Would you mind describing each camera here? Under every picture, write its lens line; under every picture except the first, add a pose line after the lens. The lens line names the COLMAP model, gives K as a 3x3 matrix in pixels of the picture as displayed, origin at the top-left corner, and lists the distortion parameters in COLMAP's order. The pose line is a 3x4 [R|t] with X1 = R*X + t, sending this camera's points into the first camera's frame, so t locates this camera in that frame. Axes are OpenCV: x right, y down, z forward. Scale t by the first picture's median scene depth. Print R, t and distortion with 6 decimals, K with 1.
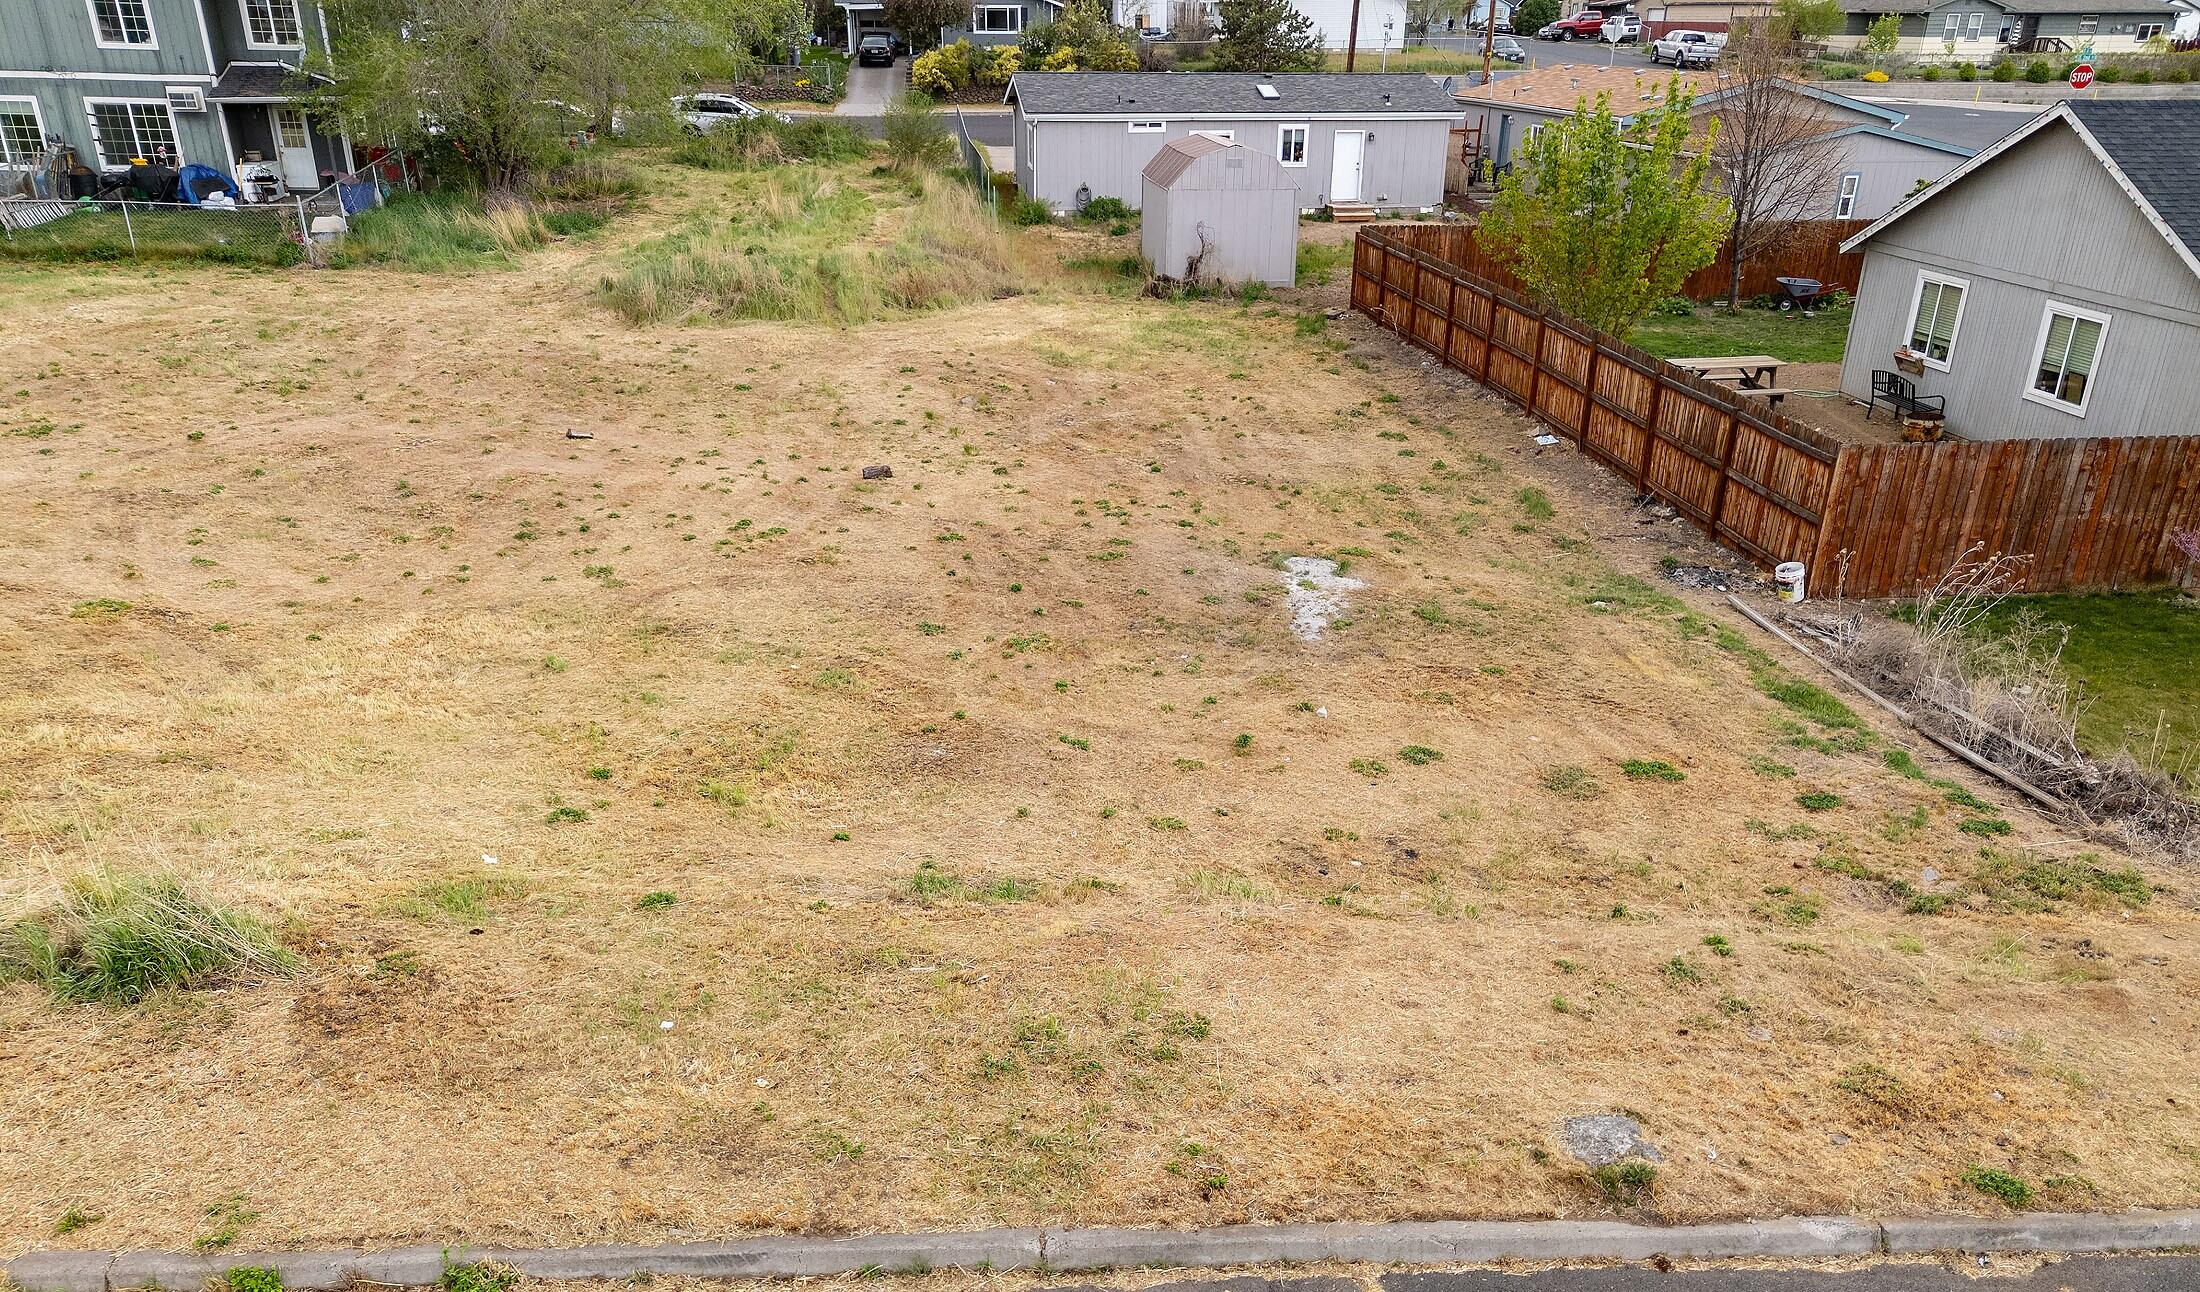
lens RADIAL K [[1621.7, 0, 1098.4], [0, 1621.7, 821.1], [0, 0, 1]] dist [0.054737, -0.035600]
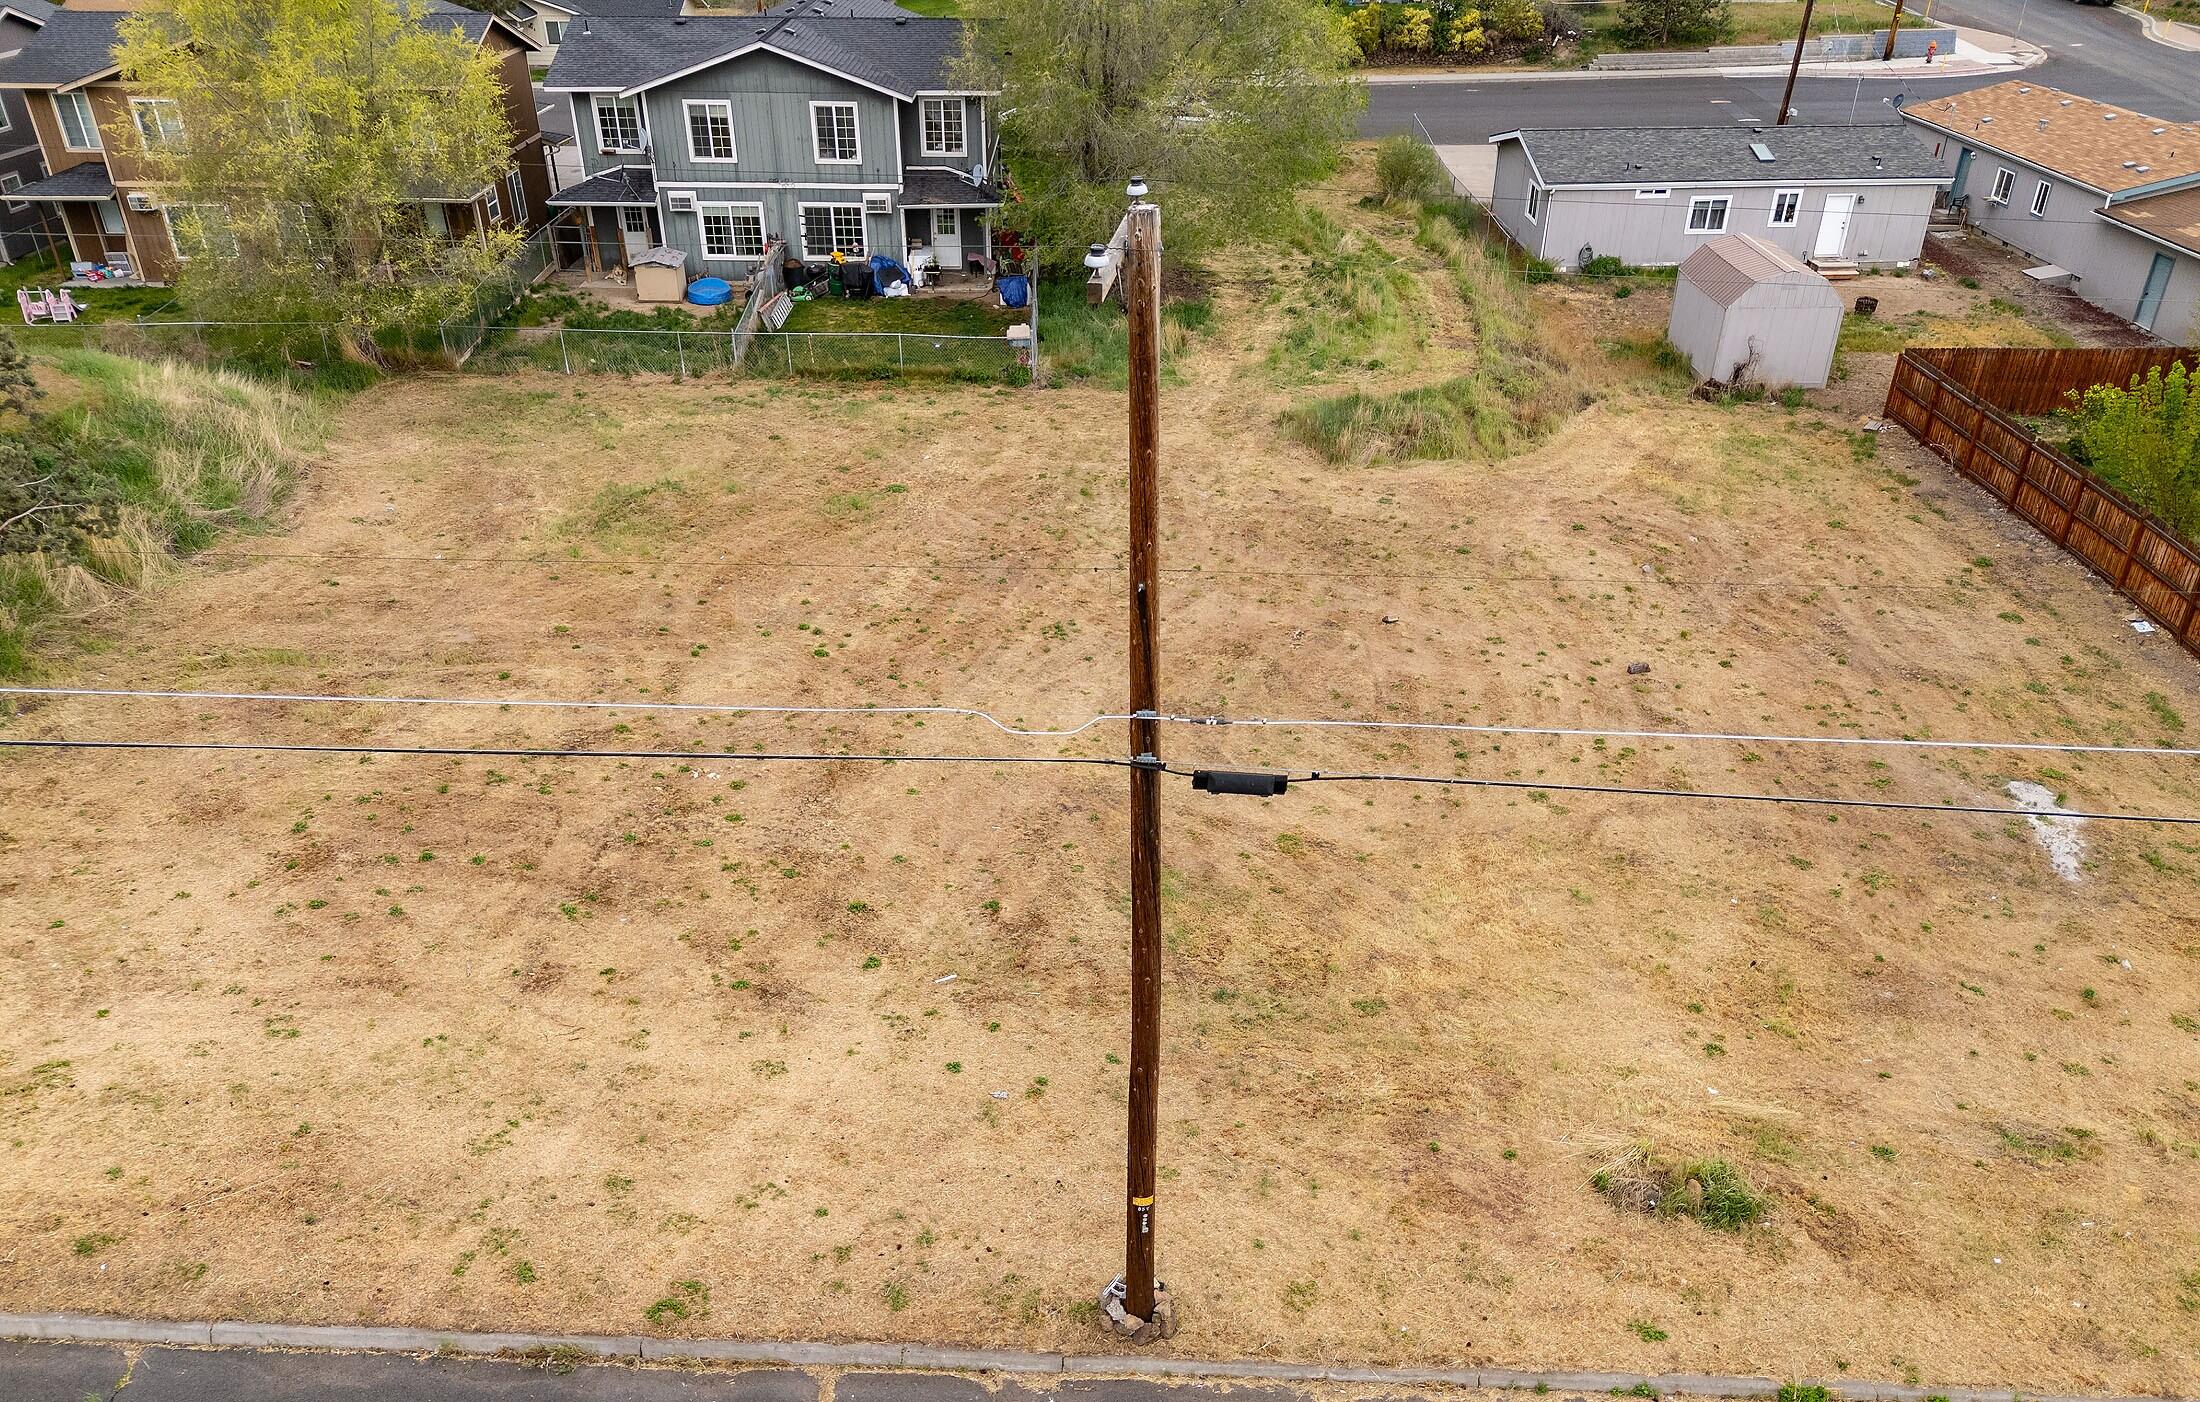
lens RADIAL K [[1618.1, 0, 1098.5], [0, 1618.1, 818.3], [0, 0, 1]] dist [0.072940, -0.064593]
pose [[0.993071, 0.054407, -0.104161, -0.367958], [-0.043789, 0.993857, 0.101641, -0.178064], [0.109051, -0.096375, 0.989353, -0.332313]]
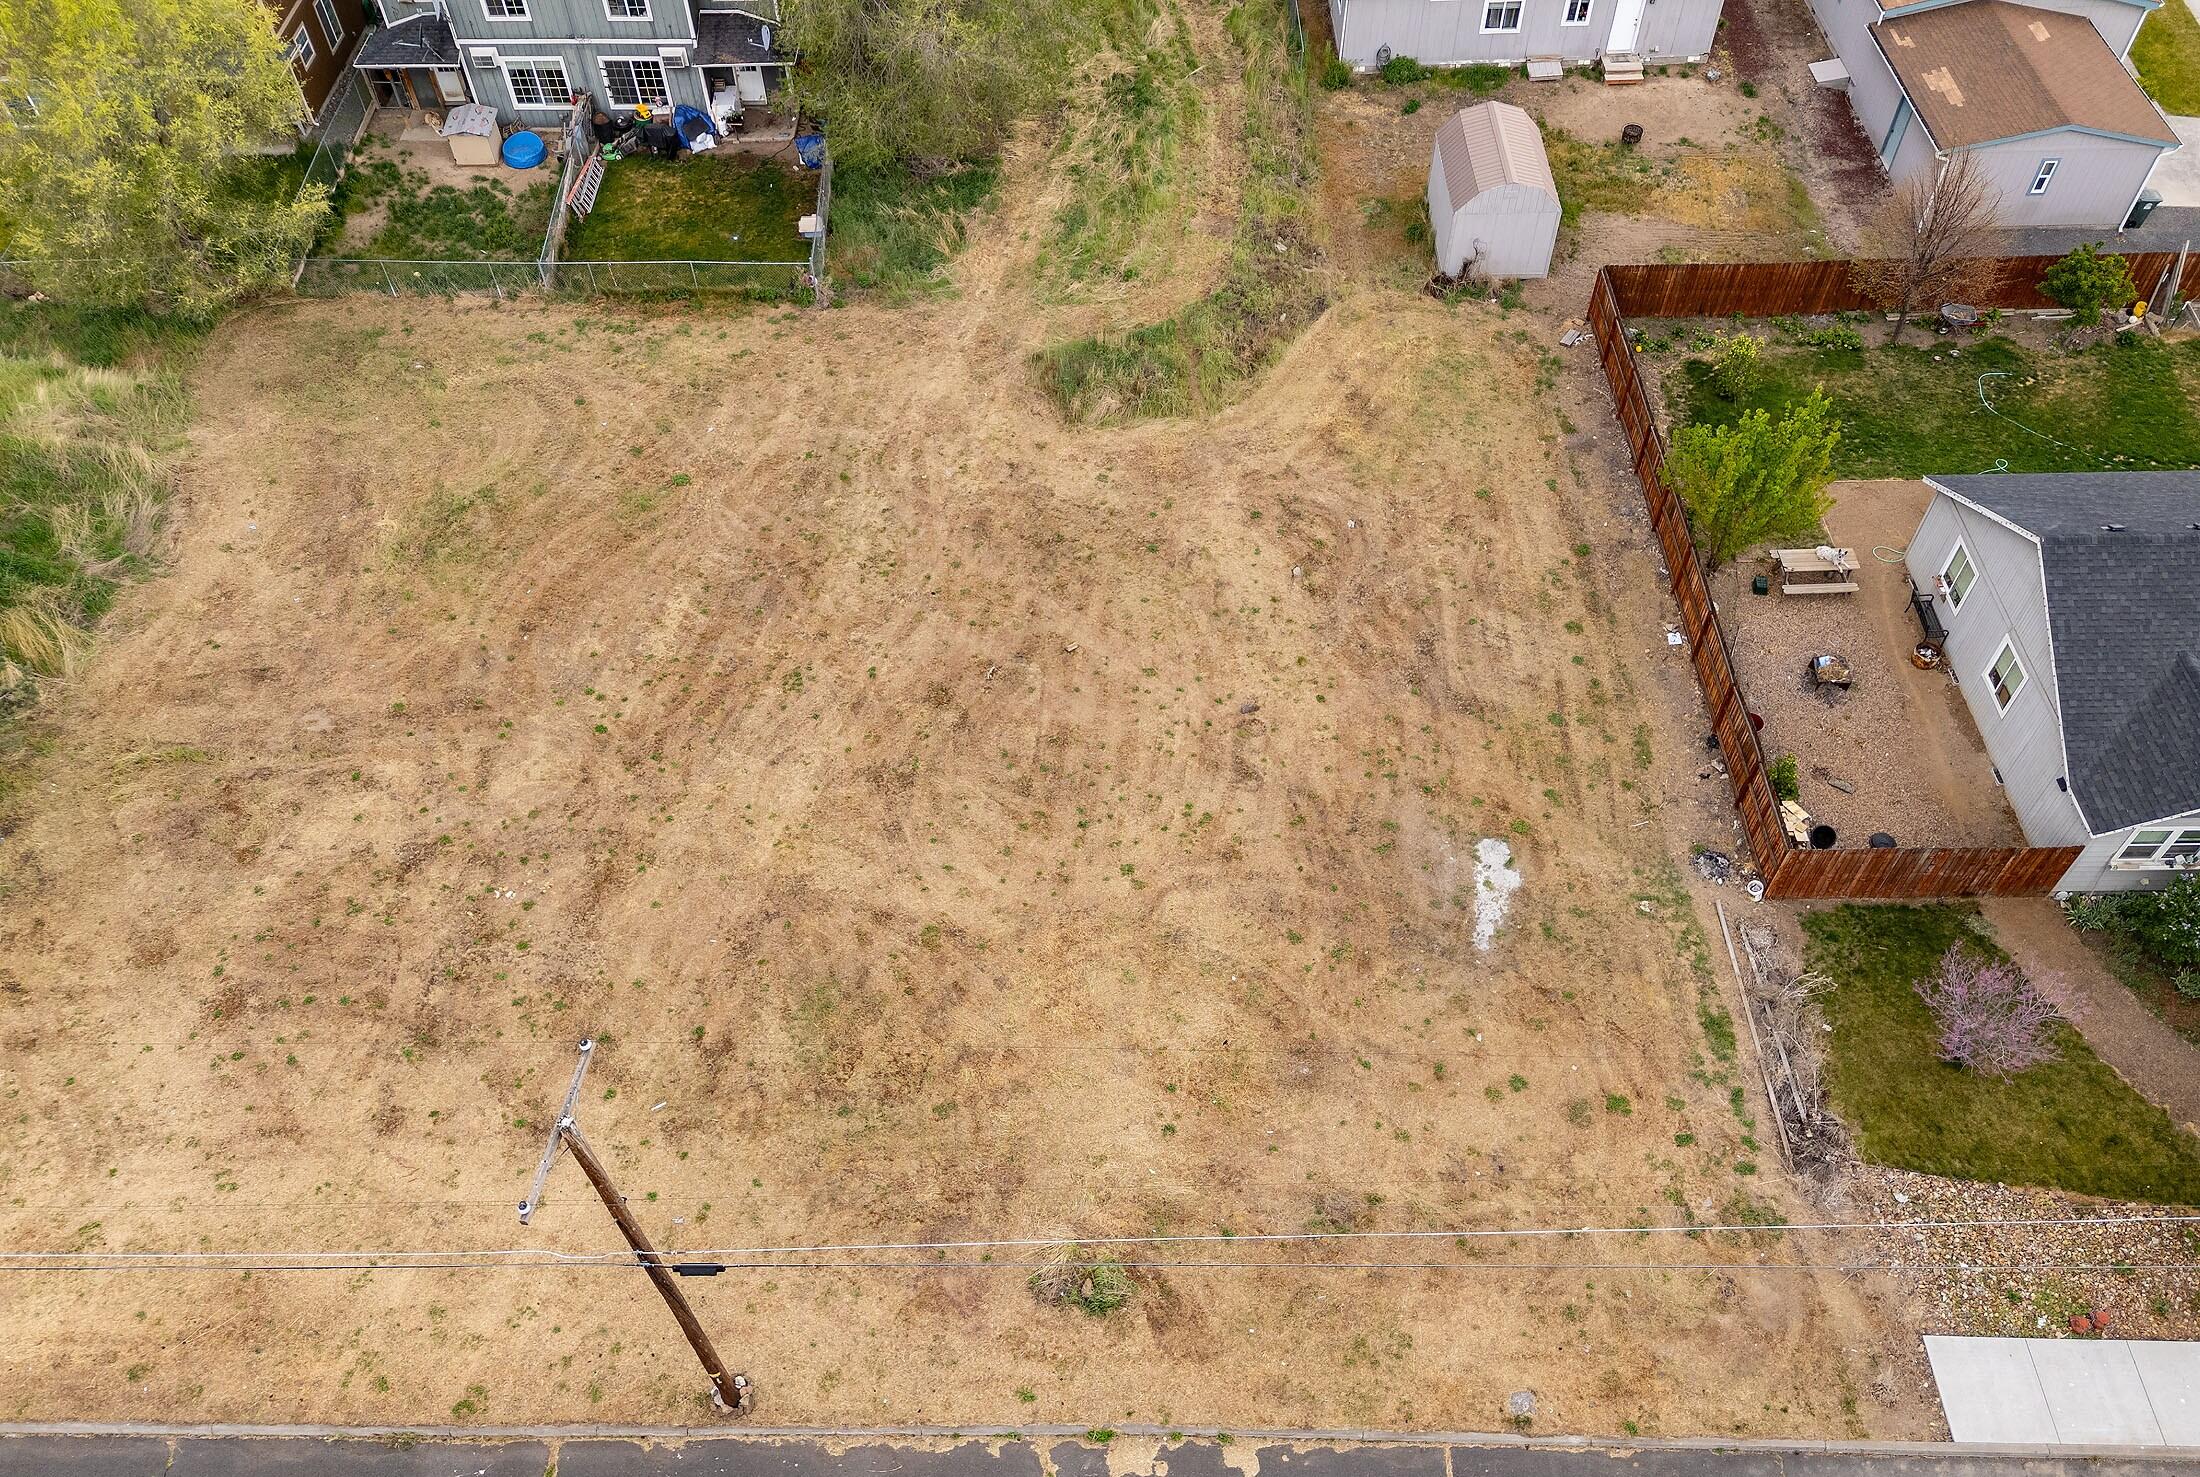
lens RADIAL K [[1618.9, 0, 1099.3], [0, 1618.9, 819.8], [0, 0, 1]] dist [0.080181, -0.075443]
pose [[0.992938, 0.077829, -0.089536, -0.112477], [-0.030506, 0.896847, 0.441287, -0.732845], [0.114645, -0.435439, 0.892888, -0.511075]]
